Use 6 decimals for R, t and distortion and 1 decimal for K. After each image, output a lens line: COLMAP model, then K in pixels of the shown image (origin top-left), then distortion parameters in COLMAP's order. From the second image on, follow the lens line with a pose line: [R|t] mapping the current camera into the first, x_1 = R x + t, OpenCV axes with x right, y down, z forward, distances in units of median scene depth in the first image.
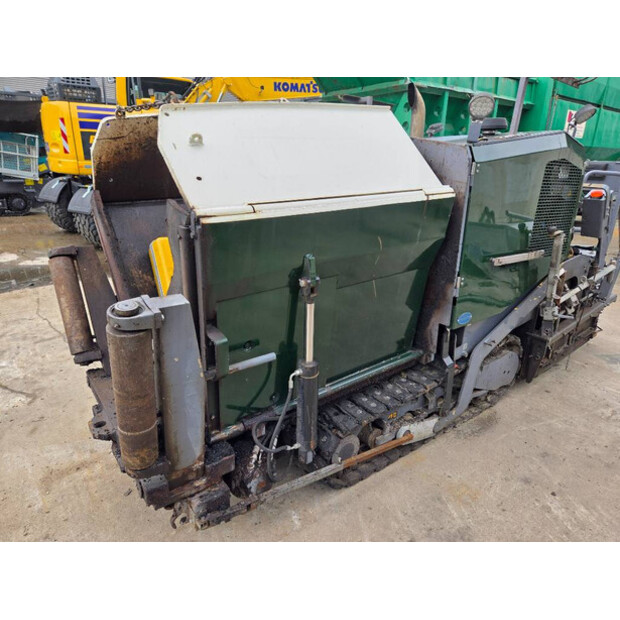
lens RADIAL K [[419.0, 0, 310.0], [0, 419.0, 310.0], [0, 0, 1]] dist [0.068381, -0.061140]
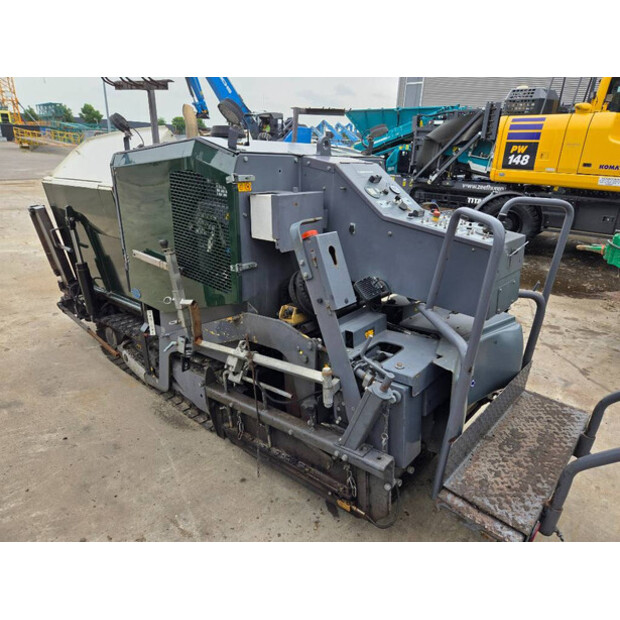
lens RADIAL K [[419.0, 0, 310.0], [0, 419.0, 310.0], [0, 0, 1]] dist [0.068381, -0.061140]
pose [[0.196874, 0.334741, -0.921515, 1.005294], [-0.358583, 0.899374, 0.250090, -0.259895], [0.912502, 0.281203, 0.297095, 0.697796]]
